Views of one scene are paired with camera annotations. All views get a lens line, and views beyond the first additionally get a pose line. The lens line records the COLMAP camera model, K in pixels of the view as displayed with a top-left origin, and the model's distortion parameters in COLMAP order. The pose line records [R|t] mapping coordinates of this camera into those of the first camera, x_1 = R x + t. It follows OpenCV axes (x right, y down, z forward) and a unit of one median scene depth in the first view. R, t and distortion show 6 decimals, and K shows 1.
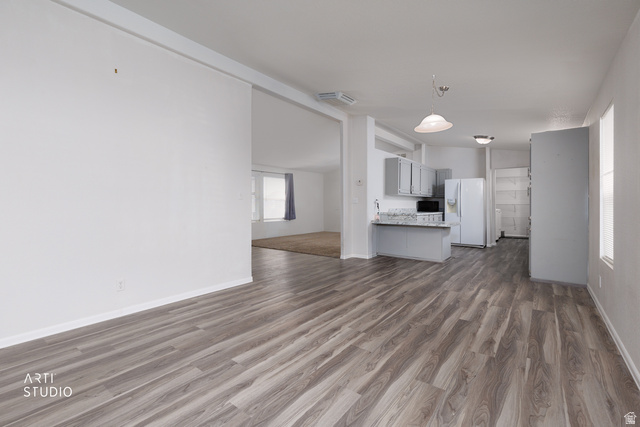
lens RADIAL K [[292.9, 0, 322.3], [0, 292.9, 207.6], [0, 0, 1]] dist [0.009884, -0.000255]
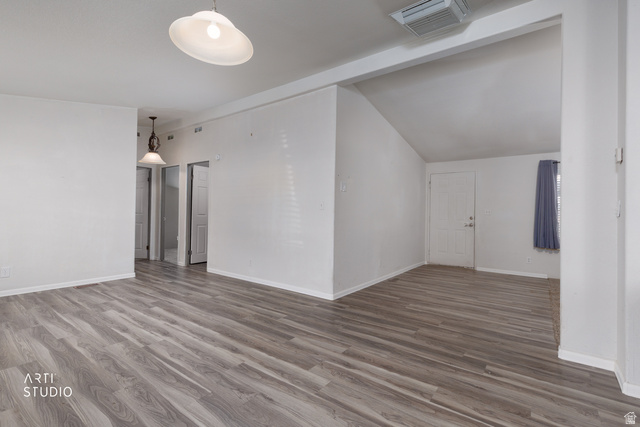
lens RADIAL K [[329.3, 0, 319.4], [0, 329.3, 211.6], [0, 0, 1]] dist [0.000363, 0.000923]
pose [[-0.044114, -0.010119, -0.998975, 1.011862], [-0.033751, 0.999393, -0.008633, 0.008770], [0.998456, 0.033335, -0.044429, 1.414243]]
